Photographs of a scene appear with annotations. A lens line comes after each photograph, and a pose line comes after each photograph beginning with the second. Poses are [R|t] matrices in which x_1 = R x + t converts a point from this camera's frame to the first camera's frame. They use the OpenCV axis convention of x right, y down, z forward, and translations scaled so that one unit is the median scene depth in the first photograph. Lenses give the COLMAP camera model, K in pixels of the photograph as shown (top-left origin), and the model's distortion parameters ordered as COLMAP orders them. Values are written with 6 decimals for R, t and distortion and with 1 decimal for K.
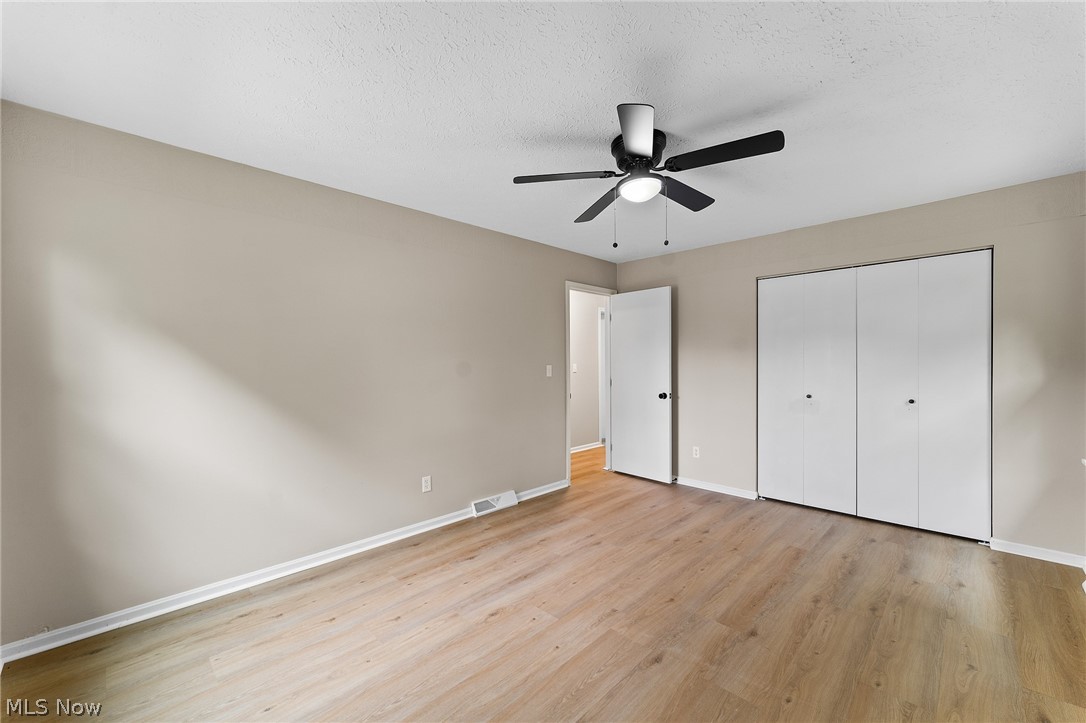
lens RADIAL K [[432.3, 0, 548.7], [0, 432.3, 360.3], [0, 0, 1]] dist [-0.002491, 0.001203]
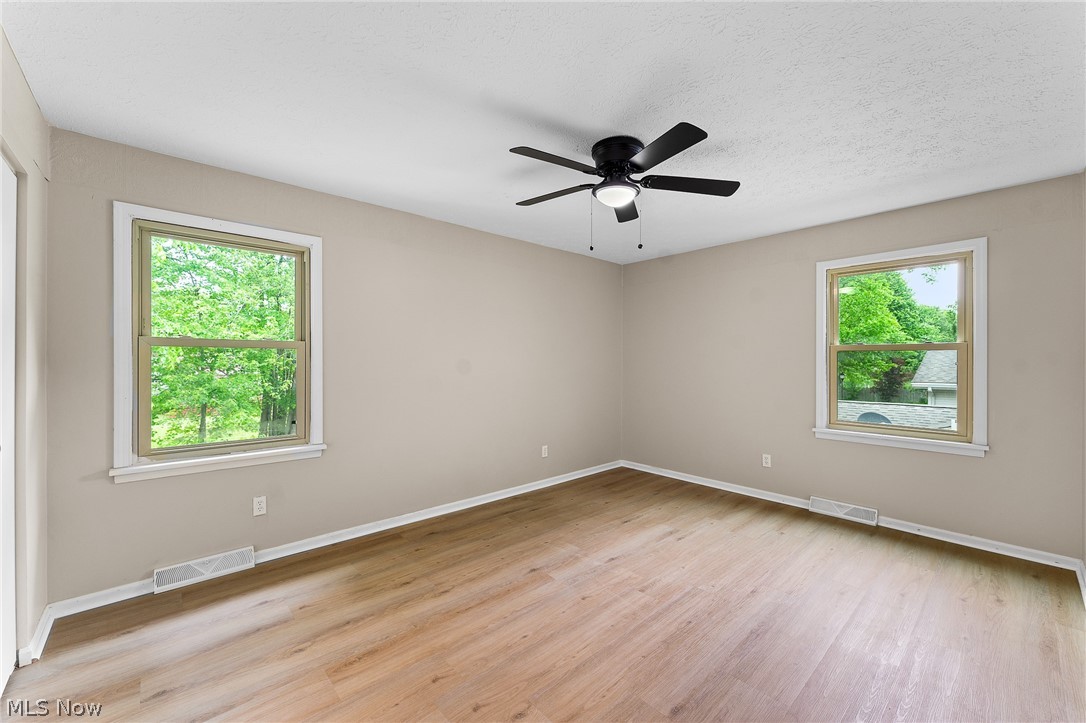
lens RADIAL K [[432.3, 0, 545.3], [0, 432.3, 359.5], [0, 0, 1]] dist [-0.002491, 0.001203]
pose [[-0.998183, 0.002561, 0.060196, 0.246887], [0.002556, 0.999997, -0.000163, 0.000909], [-0.060196, -0.000009, -0.998187, 1.580019]]
